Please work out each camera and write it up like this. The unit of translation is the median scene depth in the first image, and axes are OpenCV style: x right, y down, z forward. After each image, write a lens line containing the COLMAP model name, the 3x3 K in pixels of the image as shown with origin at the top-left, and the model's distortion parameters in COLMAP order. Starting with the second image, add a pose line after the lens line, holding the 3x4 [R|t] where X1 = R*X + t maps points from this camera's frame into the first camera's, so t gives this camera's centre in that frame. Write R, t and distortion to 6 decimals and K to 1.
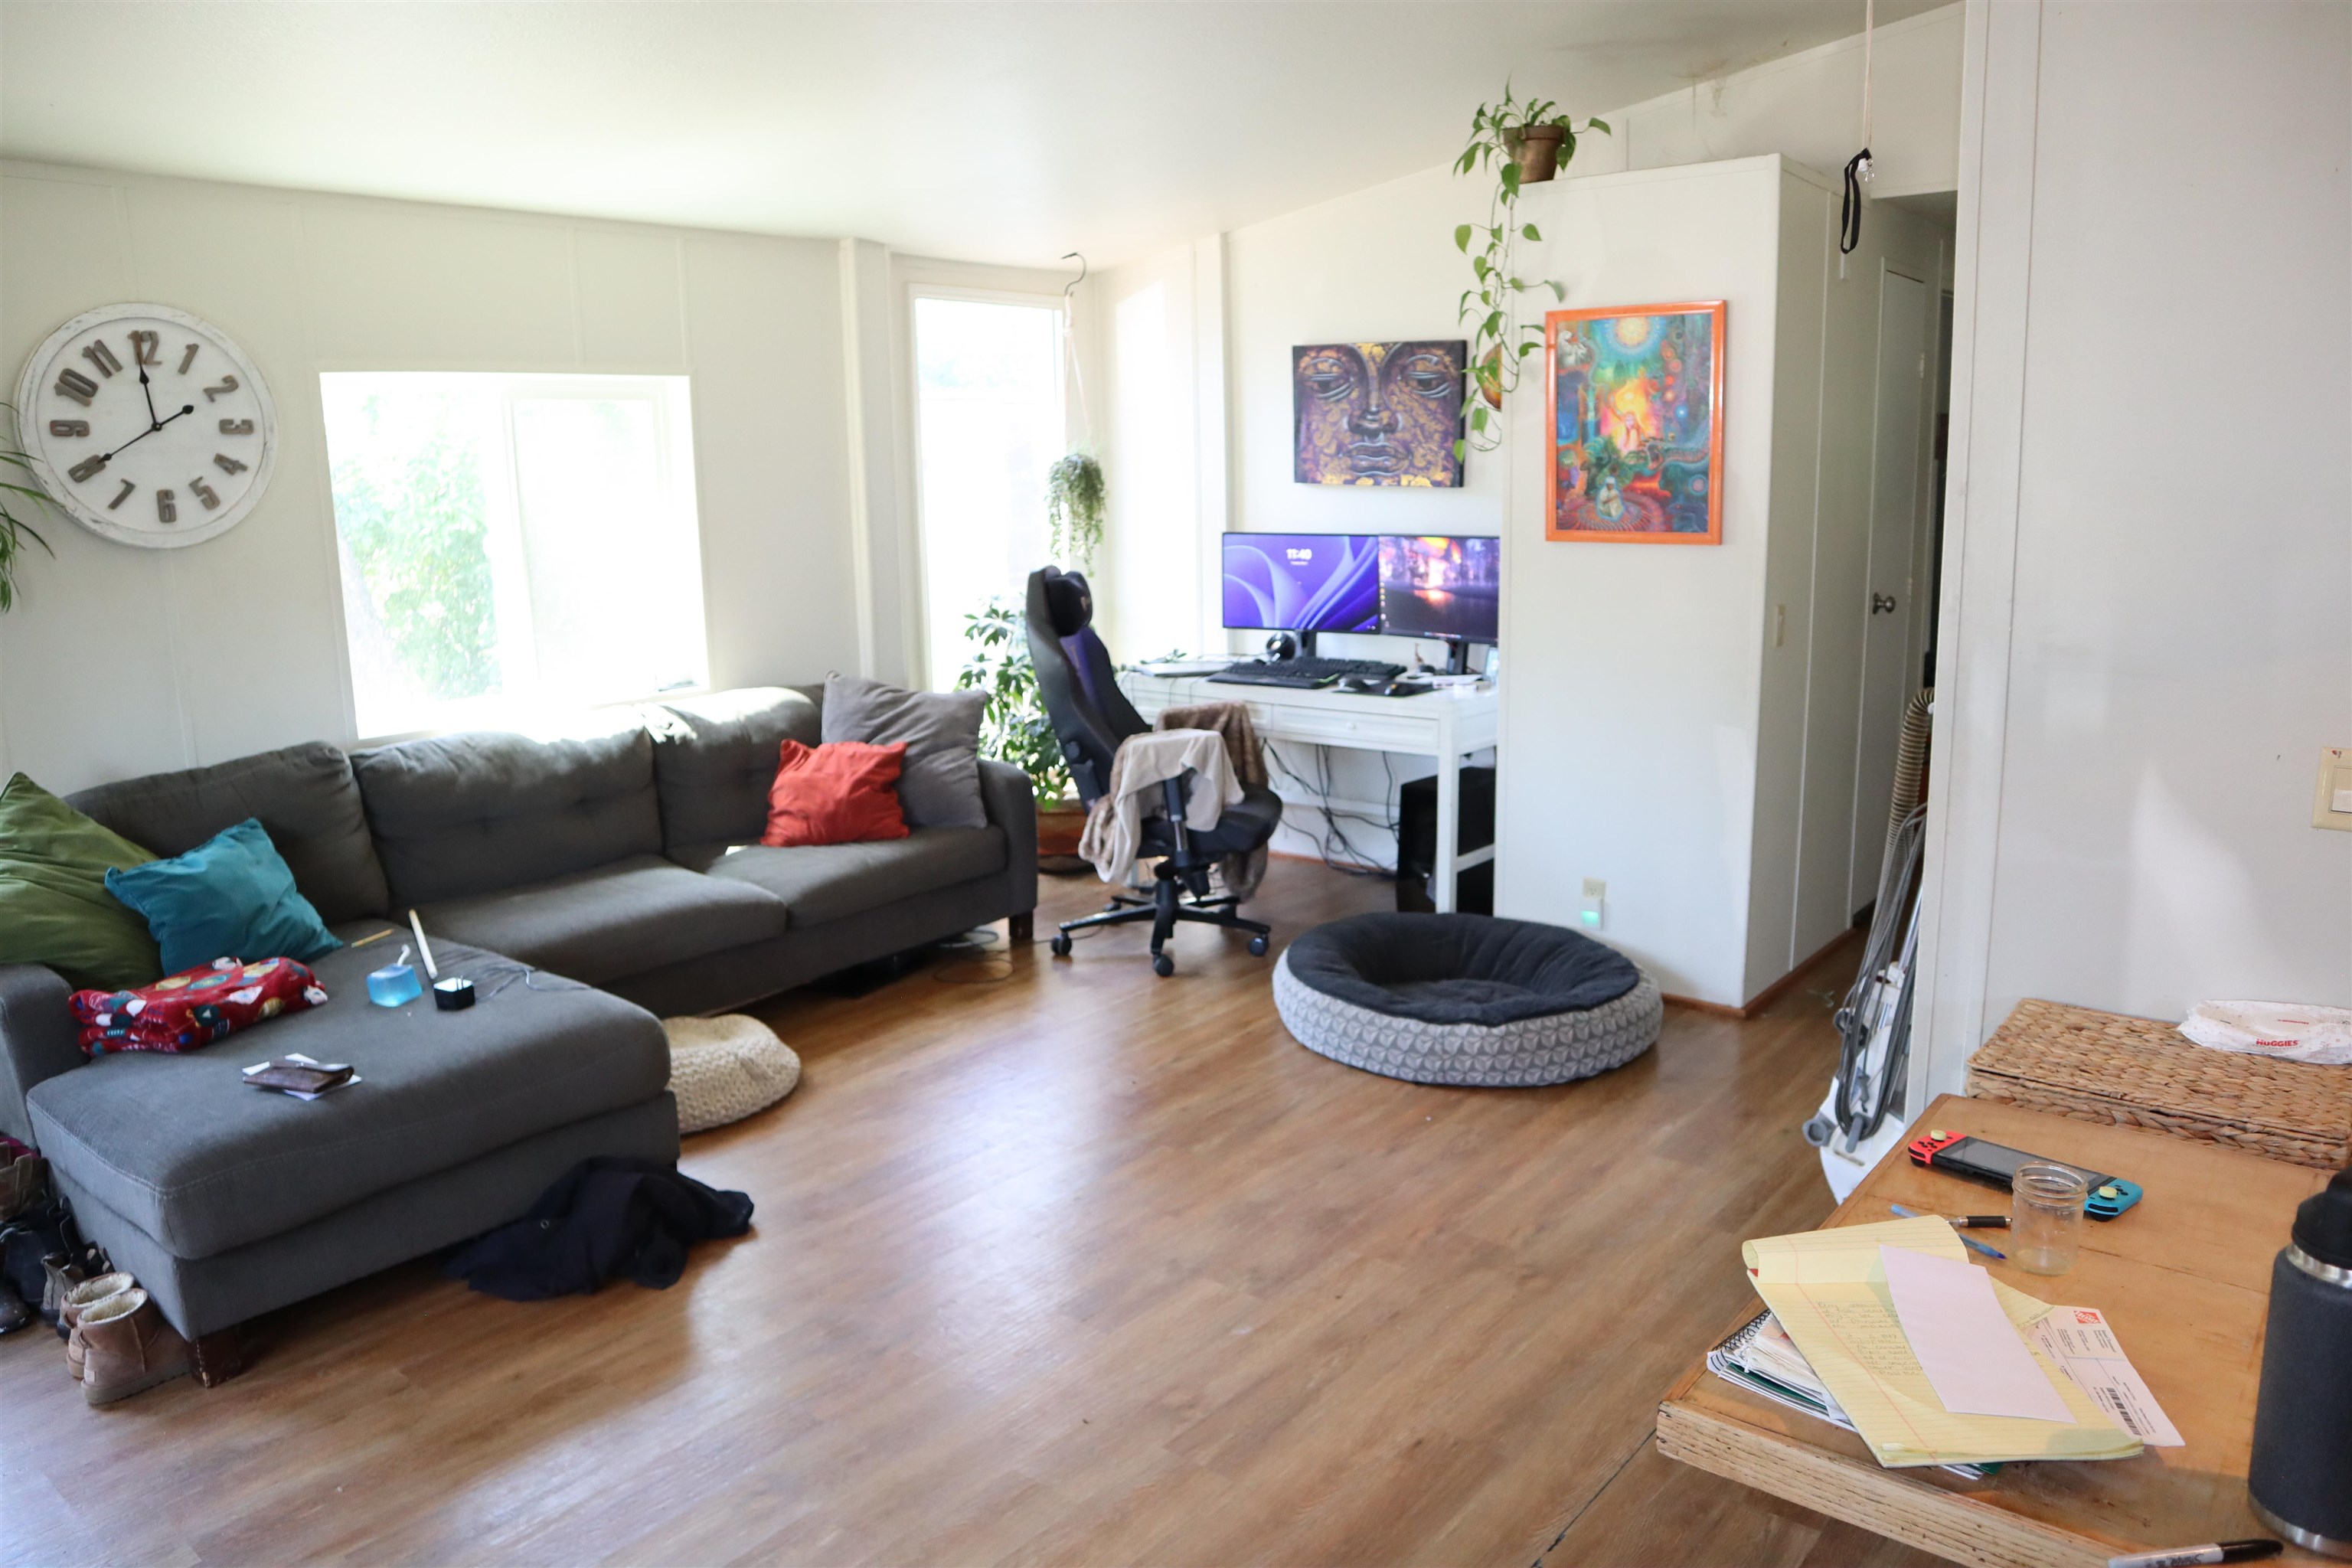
lens RADIAL K [[1632.3, 0, 1176.0], [0, 1632.3, 784.0], [0, 0, 1]] dist [-0.126481, 0.084434]
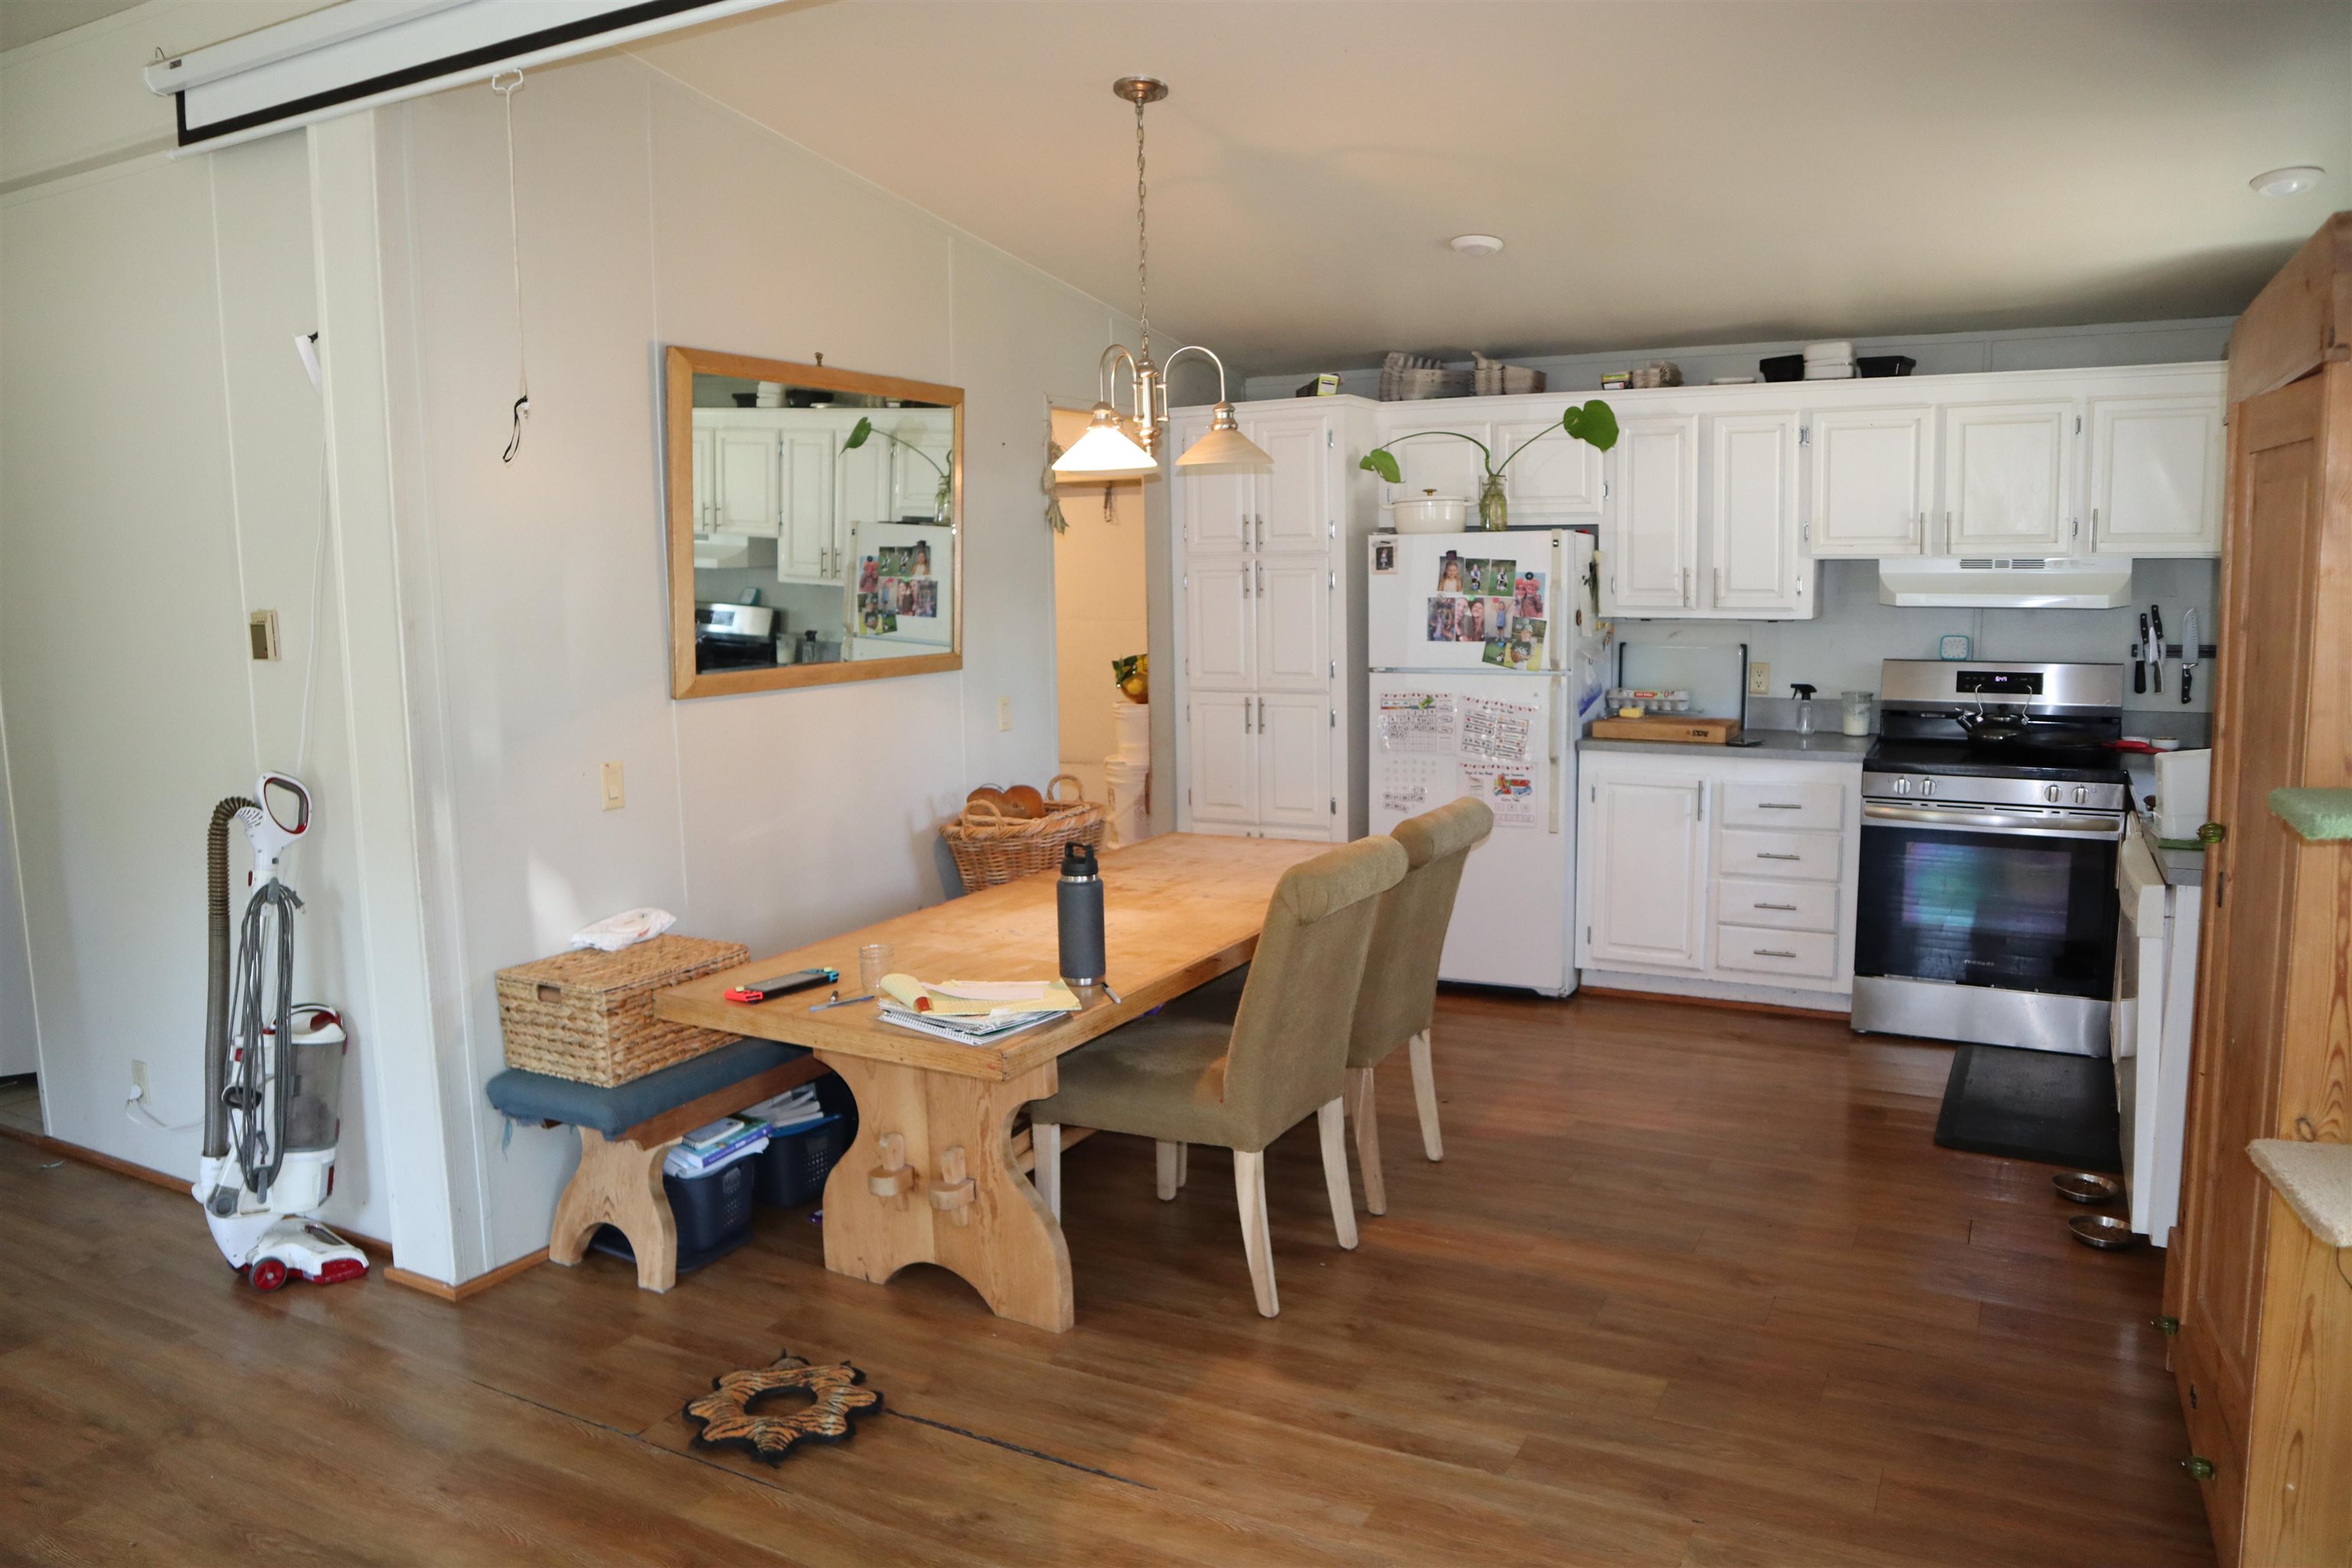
lens RADIAL K [[1632.3, 0, 1176.0], [0, 1632.3, 784.0], [0, 0, 1]] dist [-0.126481, 0.084434]
pose [[-0.183039, -0.107946, 0.977161, -0.532429], [0.212187, 0.966188, 0.146480, -0.060372], [-0.959934, 0.234153, -0.153946, 0.322883]]
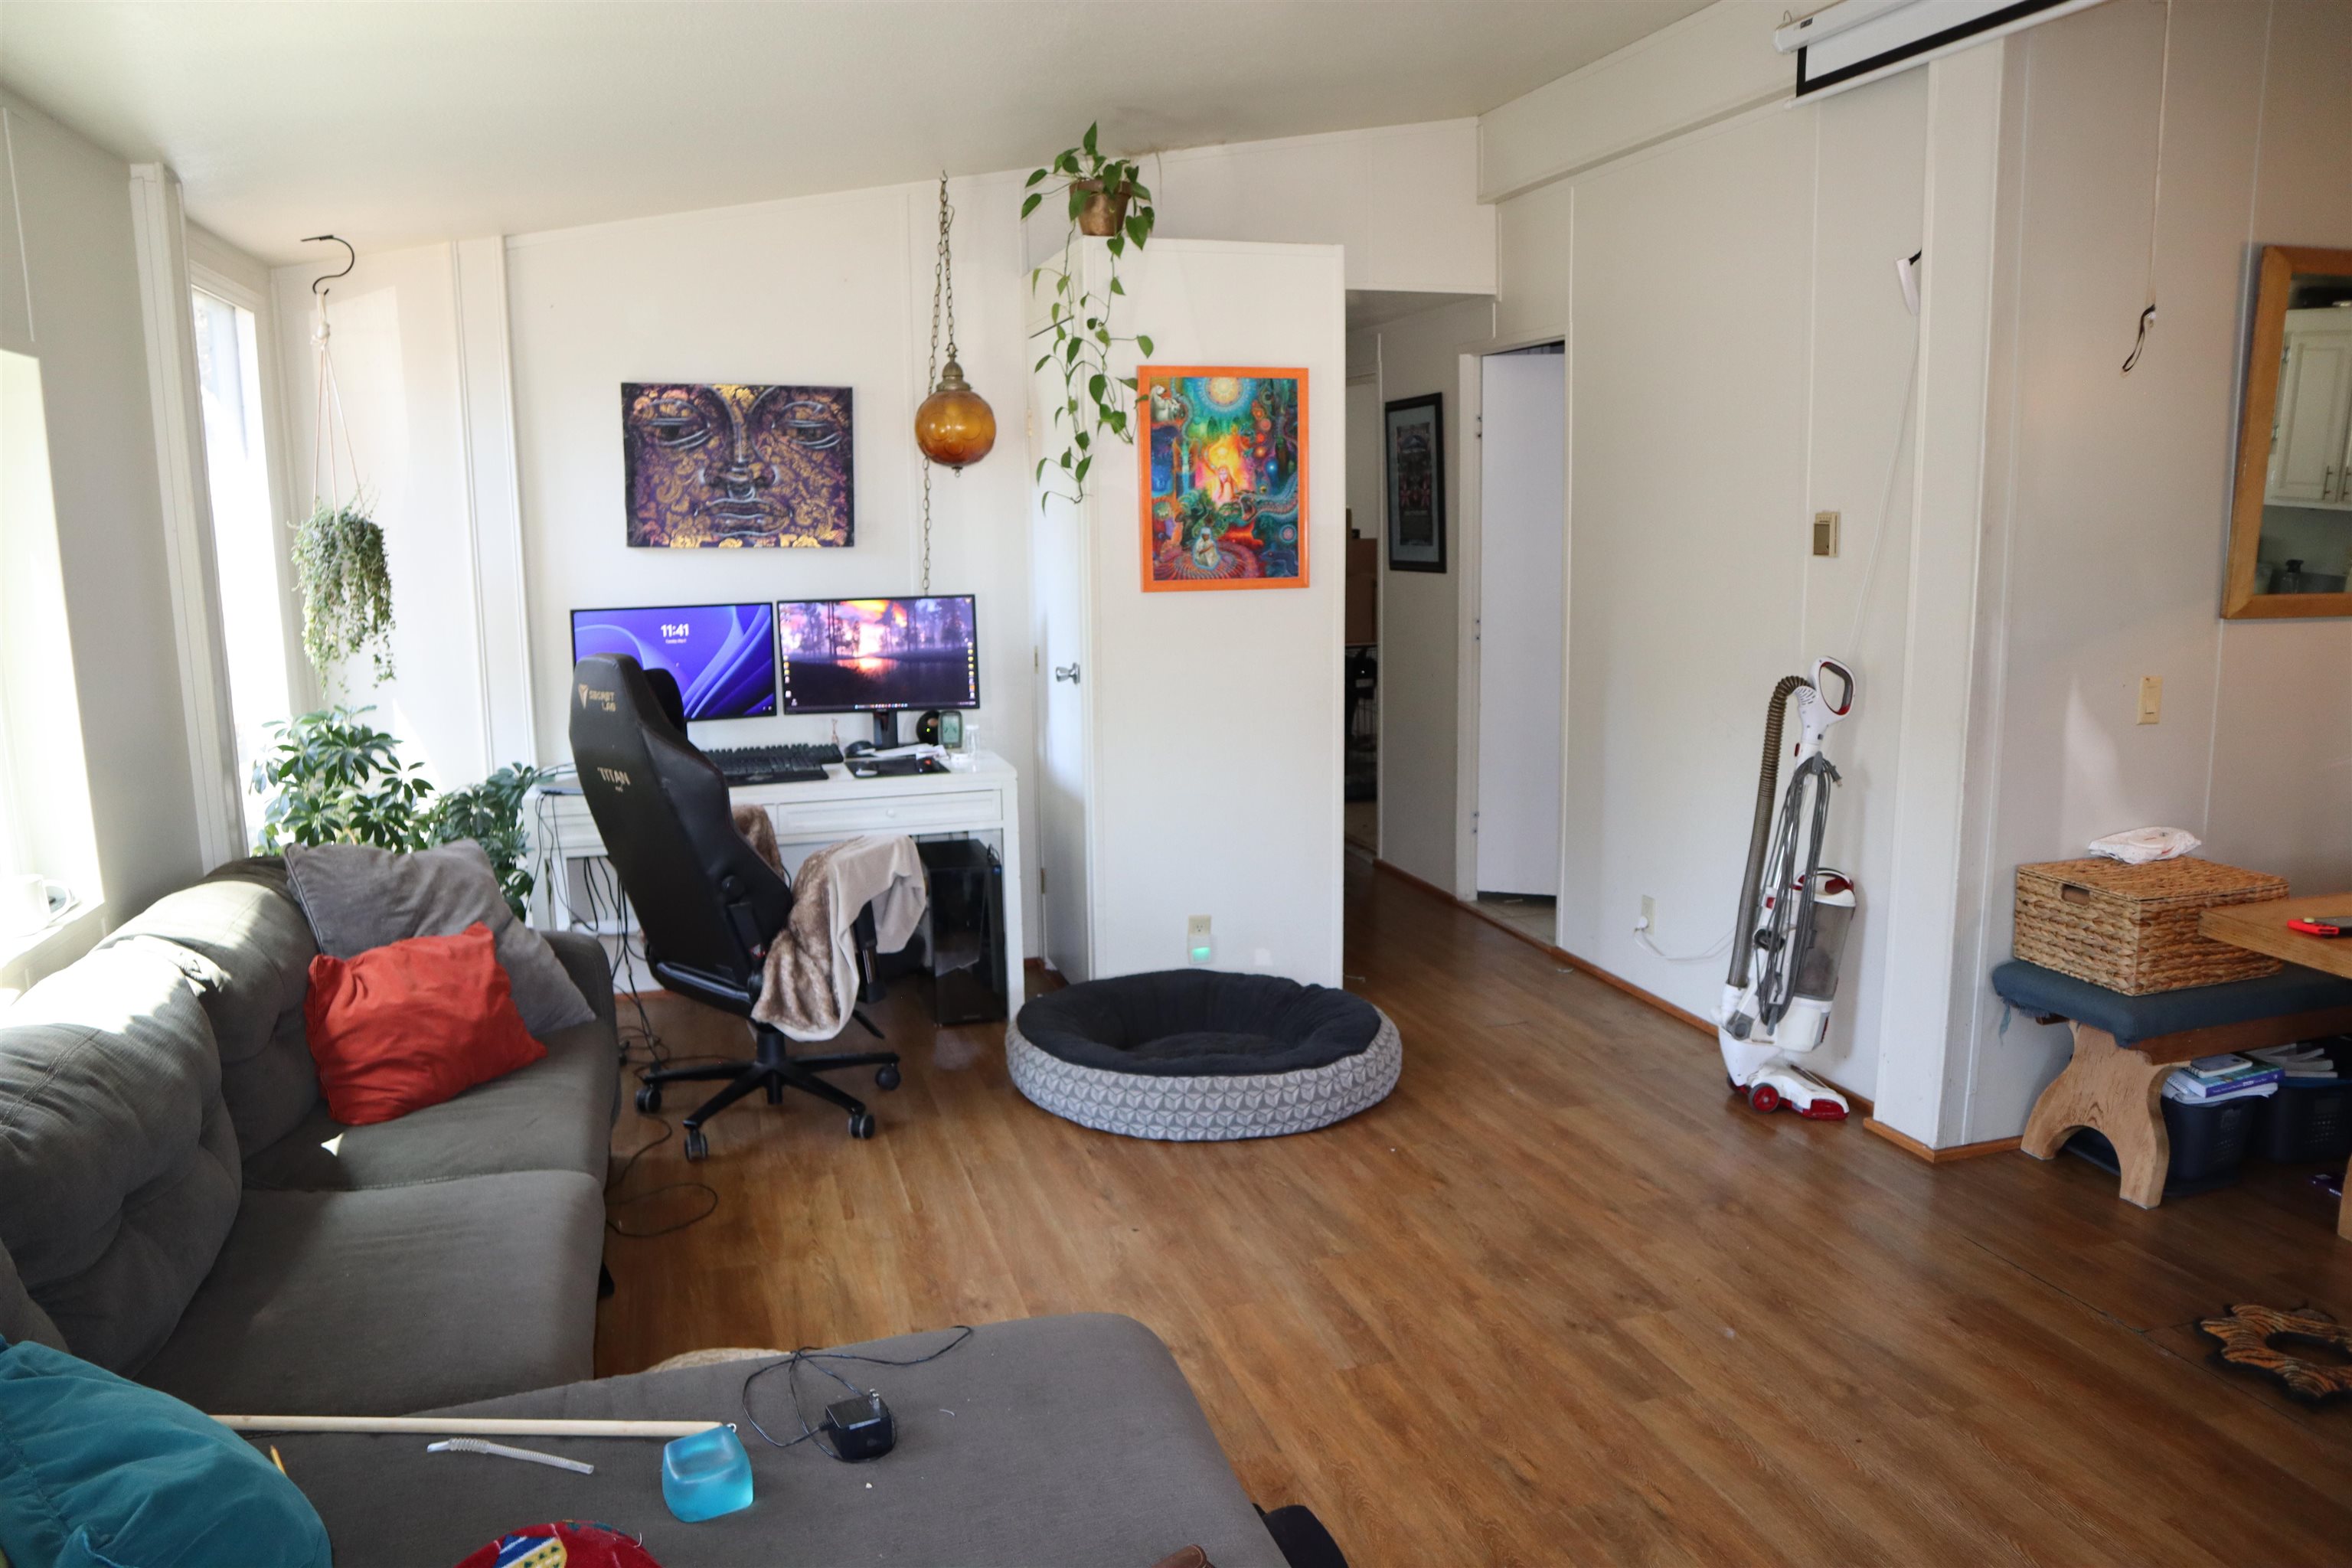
lens RADIAL K [[1632.3, 0, 1176.0], [0, 1632.3, 784.0], [0, 0, 1]] dist [-0.126481, 0.084434]
pose [[0.566235, -0.127348, 0.814346, -0.615931], [0.163488, 0.985715, 0.040469, -0.072002], [-0.807867, 0.110221, 0.578966, 0.419306]]
